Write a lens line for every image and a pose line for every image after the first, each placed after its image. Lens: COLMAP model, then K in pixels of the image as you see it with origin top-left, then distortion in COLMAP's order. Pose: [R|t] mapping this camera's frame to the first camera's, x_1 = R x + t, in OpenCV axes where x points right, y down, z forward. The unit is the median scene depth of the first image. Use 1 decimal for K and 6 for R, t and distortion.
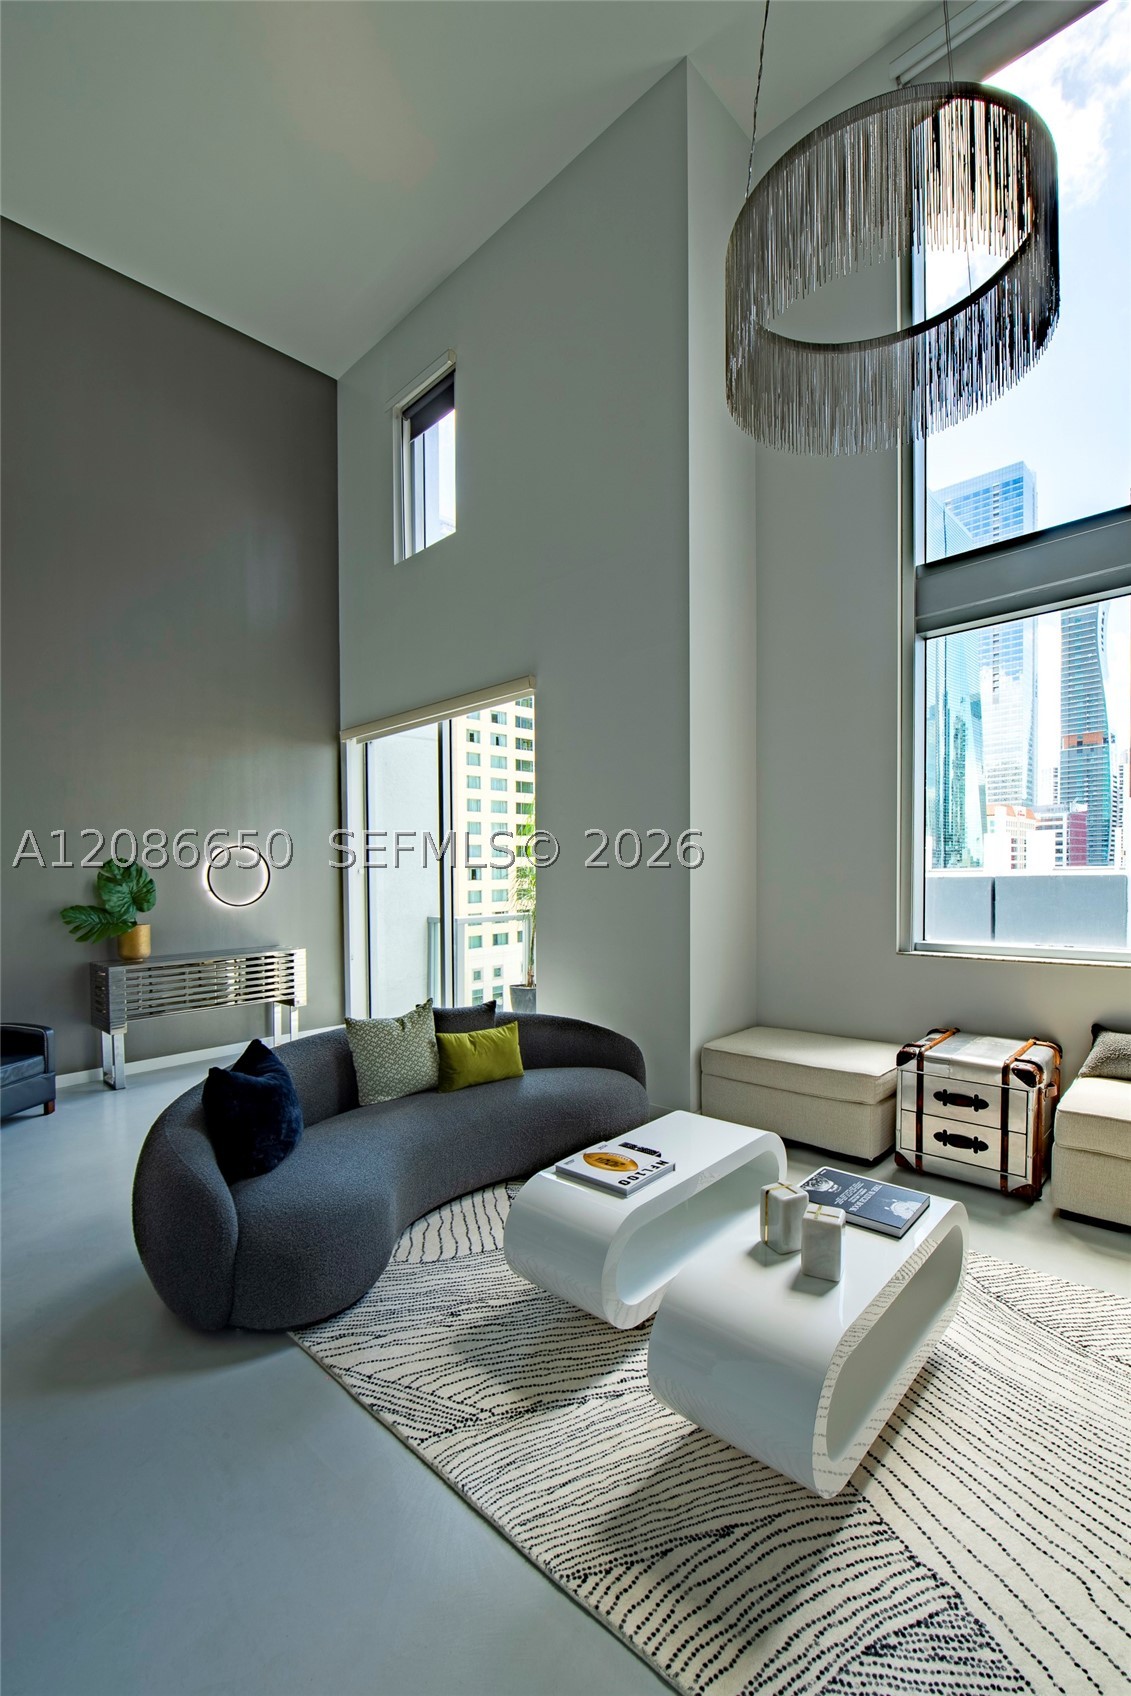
lens RADIAL K [[708.9, 0, 631.7], [0, 708.9, 871.7], [0, 0, 1]] dist [-0.024067, -0.000194]
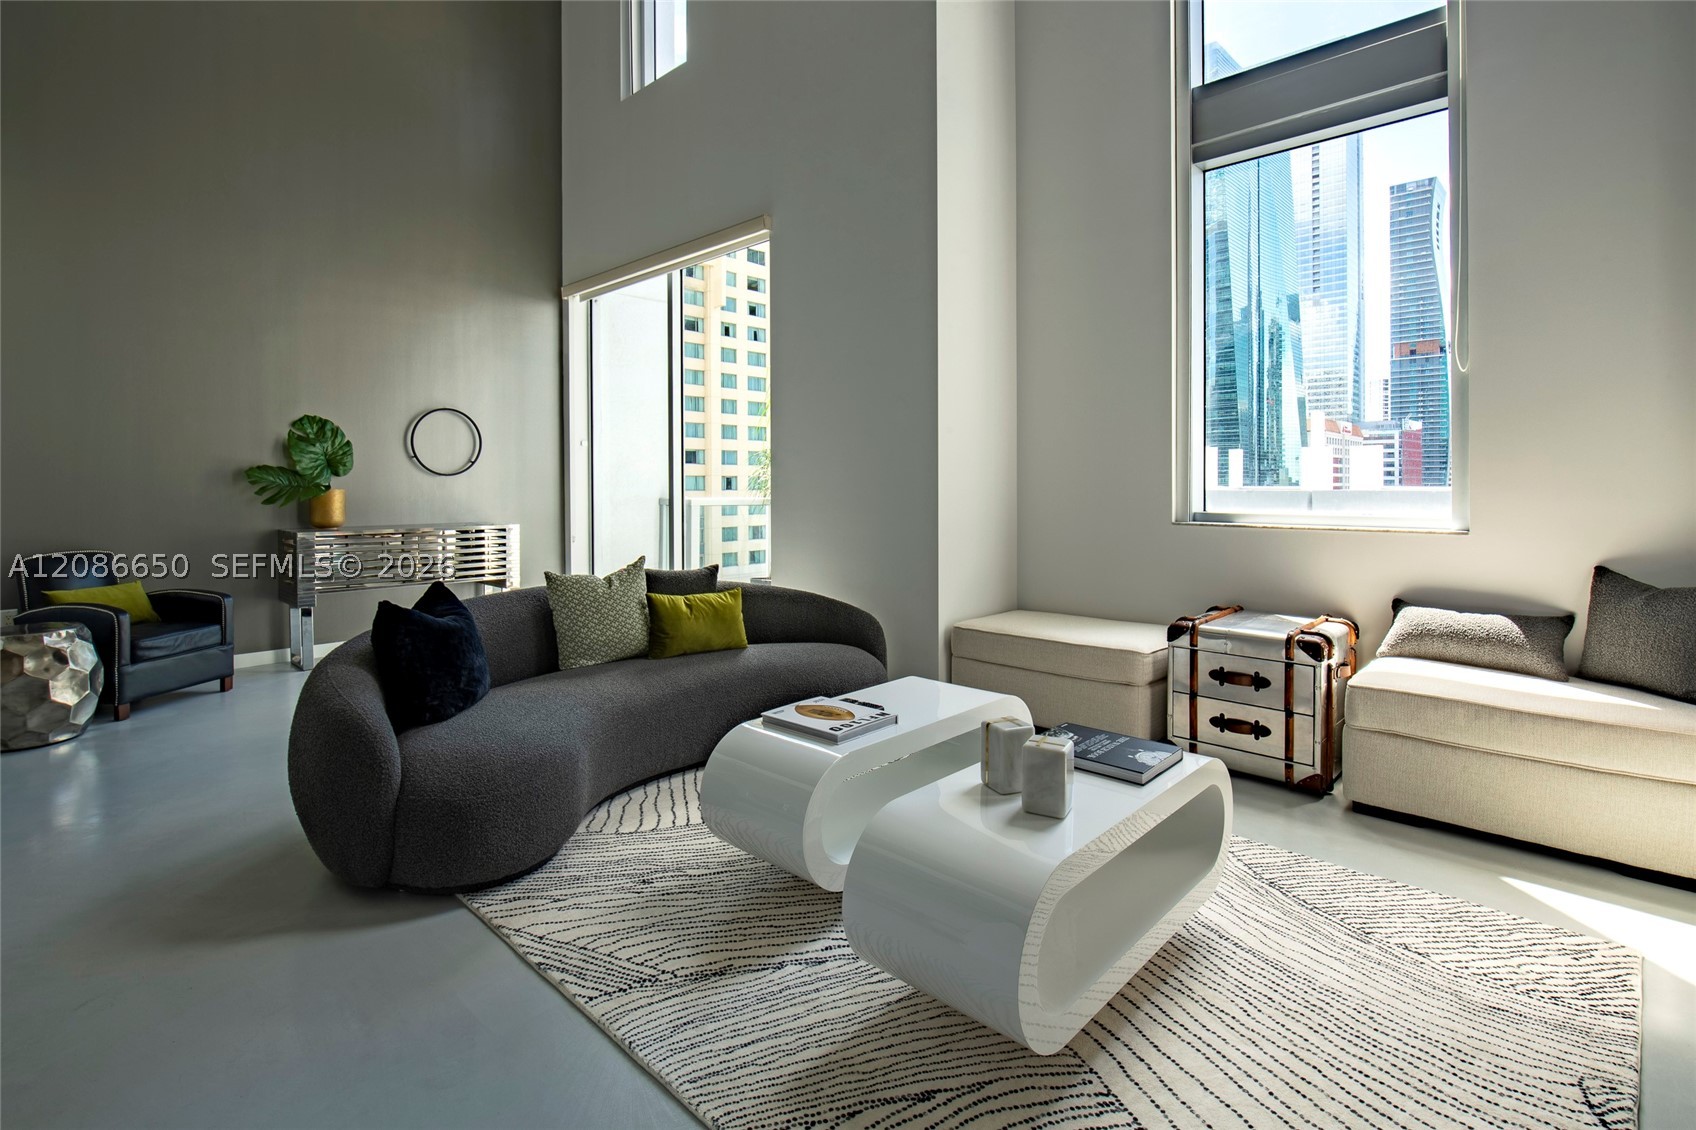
lens RADIAL K [[786.8, 0, 889.4], [0, 786.8, 470.8], [0, 0, 1]] dist [-0.017070, -0.001027]
pose [[0.999793, 0.007110, -0.019040, 0.064642], [-0.007418, 0.999842, -0.016163, 0.116589], [0.018922, 0.016301, 0.999688, 0.008748]]
